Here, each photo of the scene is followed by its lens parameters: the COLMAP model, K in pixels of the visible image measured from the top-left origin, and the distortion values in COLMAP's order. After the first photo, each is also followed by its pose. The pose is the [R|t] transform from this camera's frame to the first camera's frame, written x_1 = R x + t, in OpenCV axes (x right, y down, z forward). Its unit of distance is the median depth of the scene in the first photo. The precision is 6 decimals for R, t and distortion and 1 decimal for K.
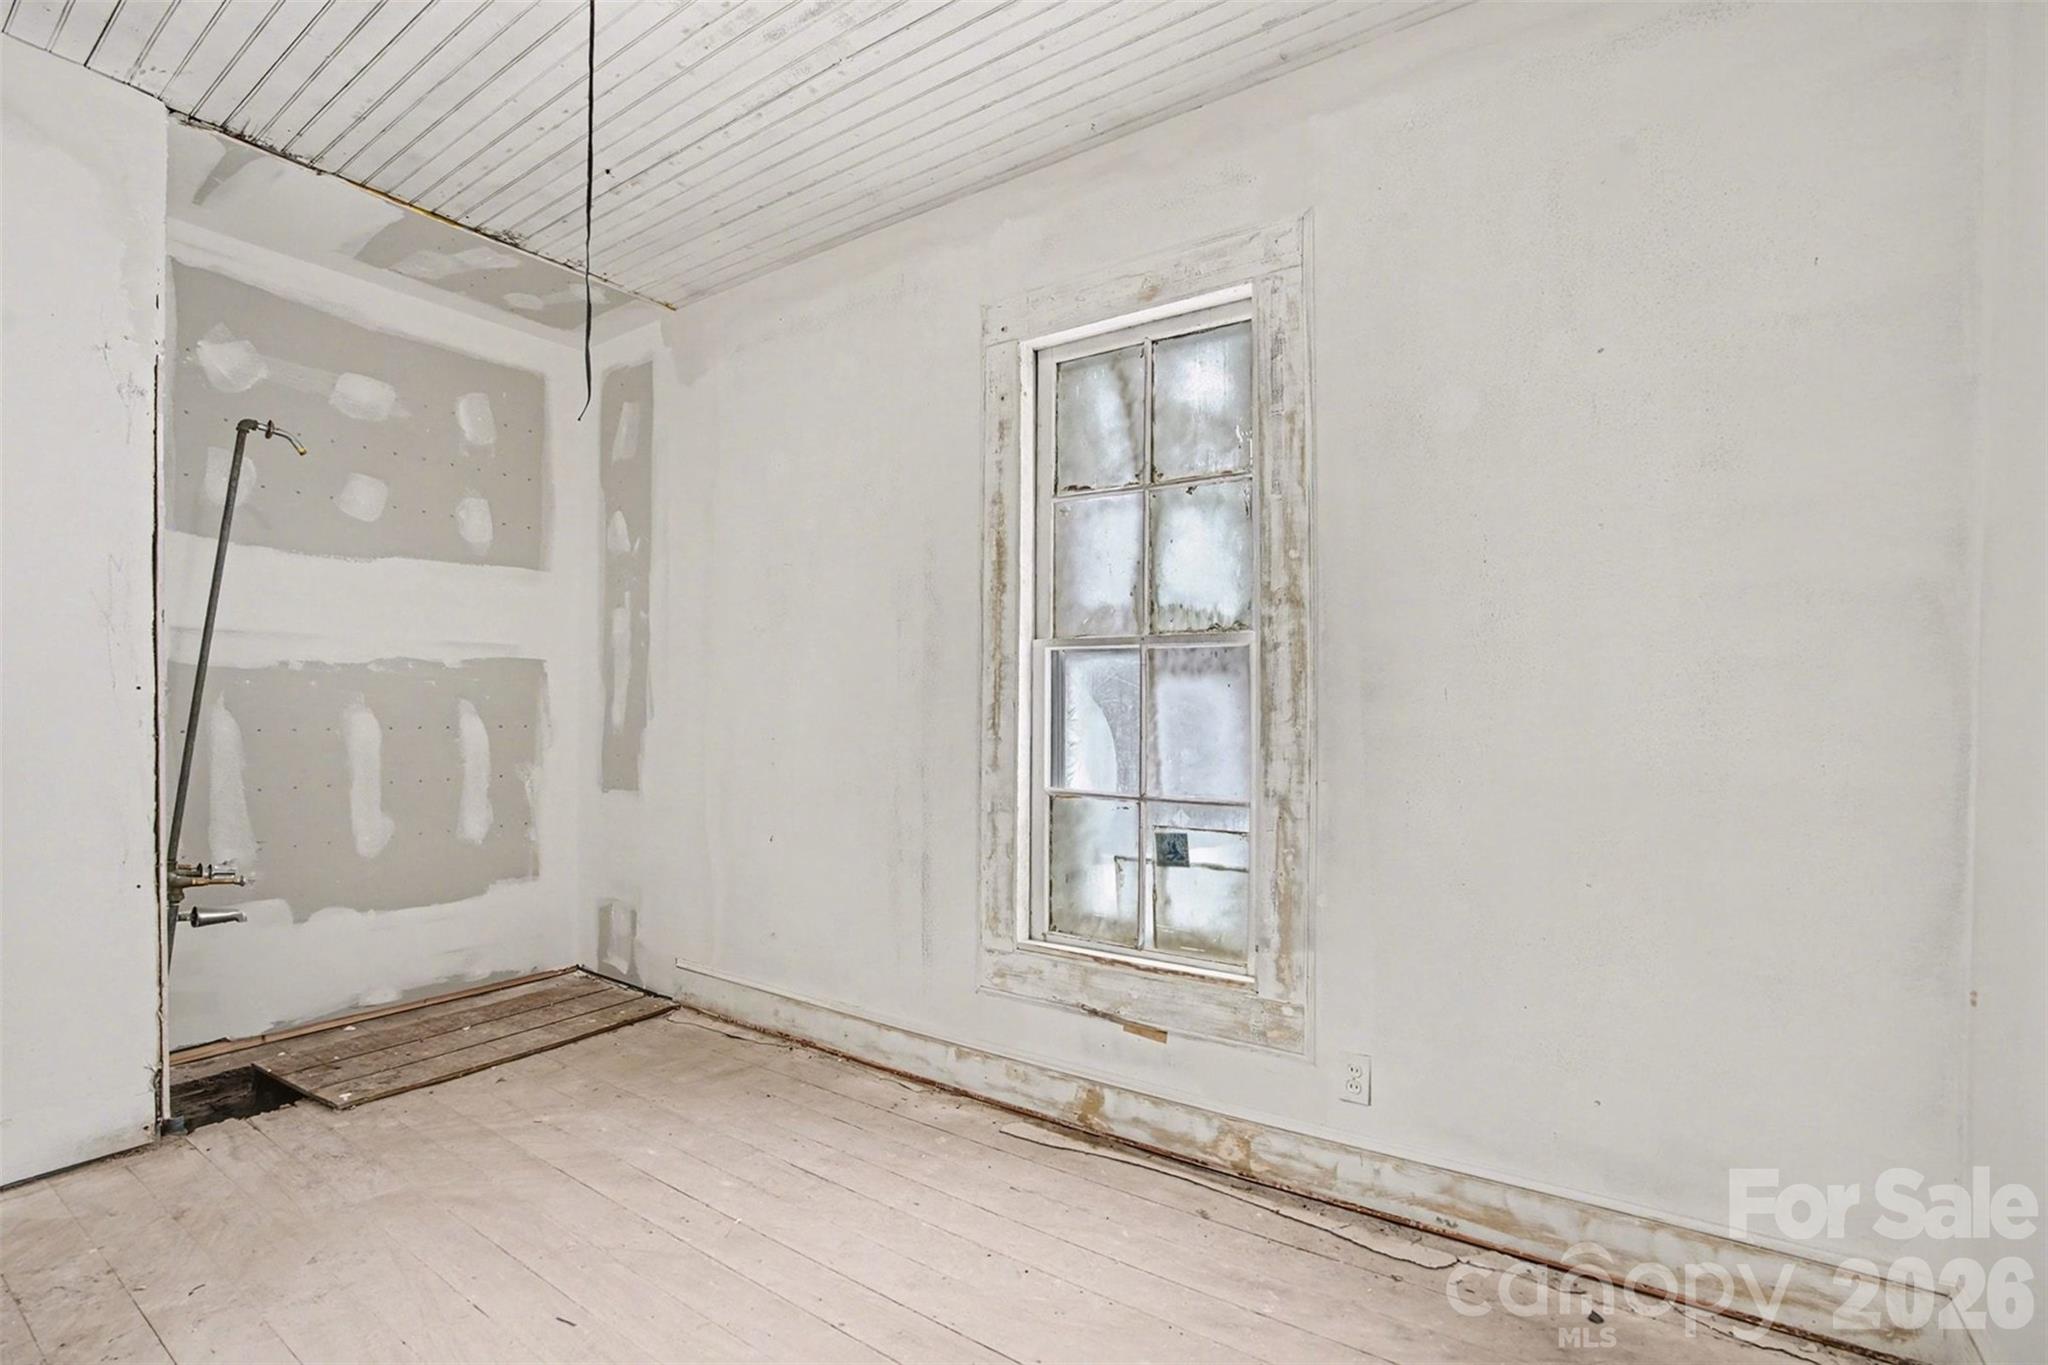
lens RADIAL K [[958.6, 0, 1024.0], [0, 958.6, 682.5], [0, 0, 1]] dist [-0.075055, 0.032239]
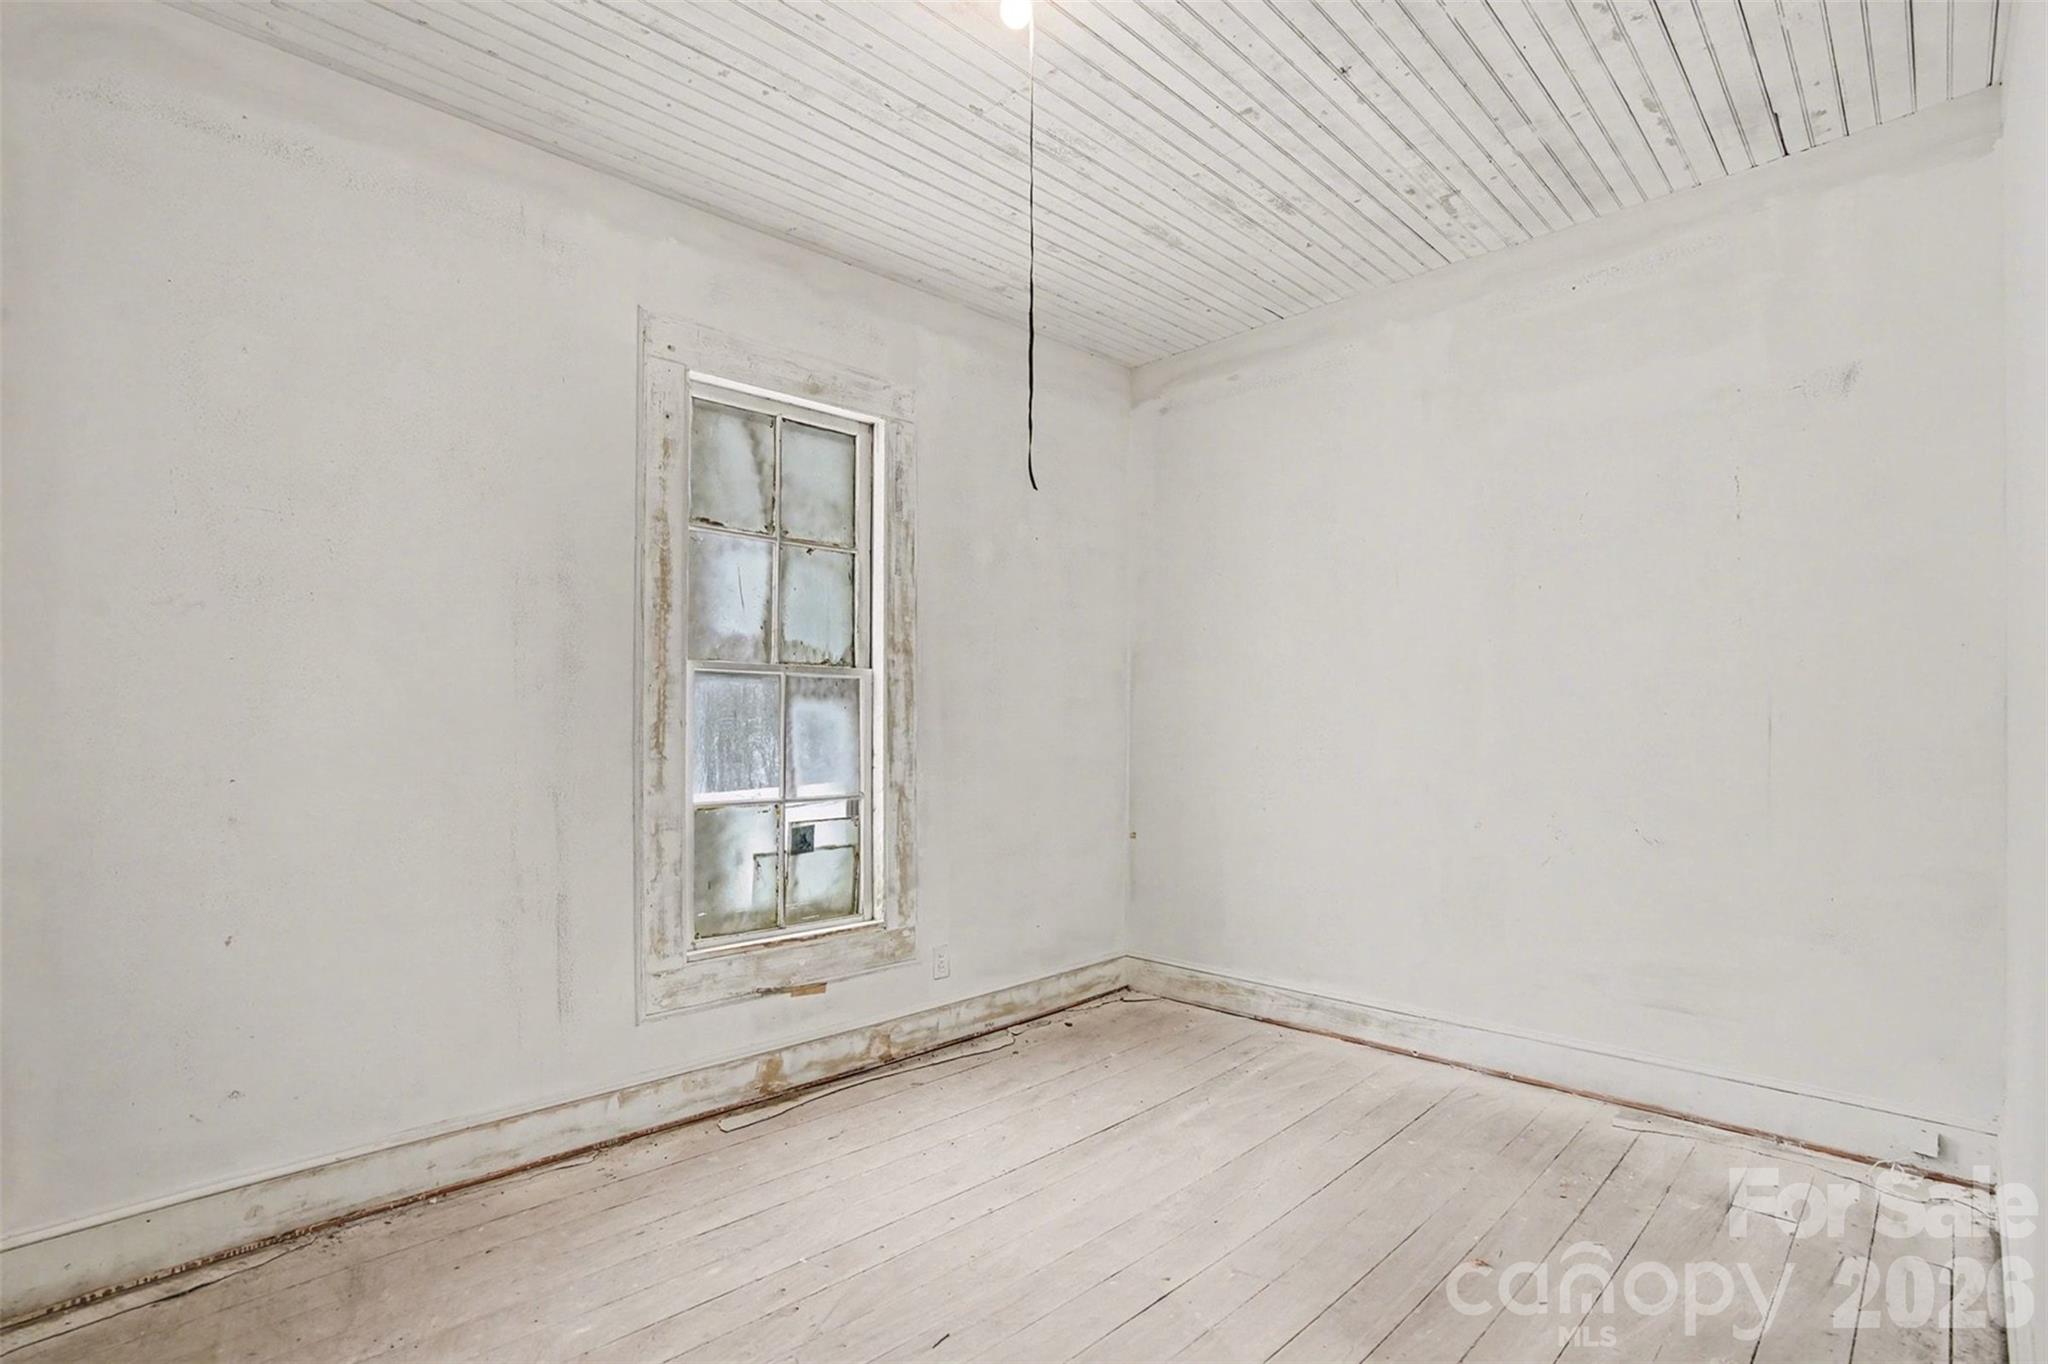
lens RADIAL K [[956.5, 0, 1034.1], [0, 956.5, 659.0], [0, 0, 1]] dist [-0.070043, 0.031721]
pose [[0.181759, 0.051436, 0.981997, -0.997965], [-0.025888, 0.998535, -0.047510, -0.007797], [-0.983002, -0.016786, 0.182825, 0.478103]]
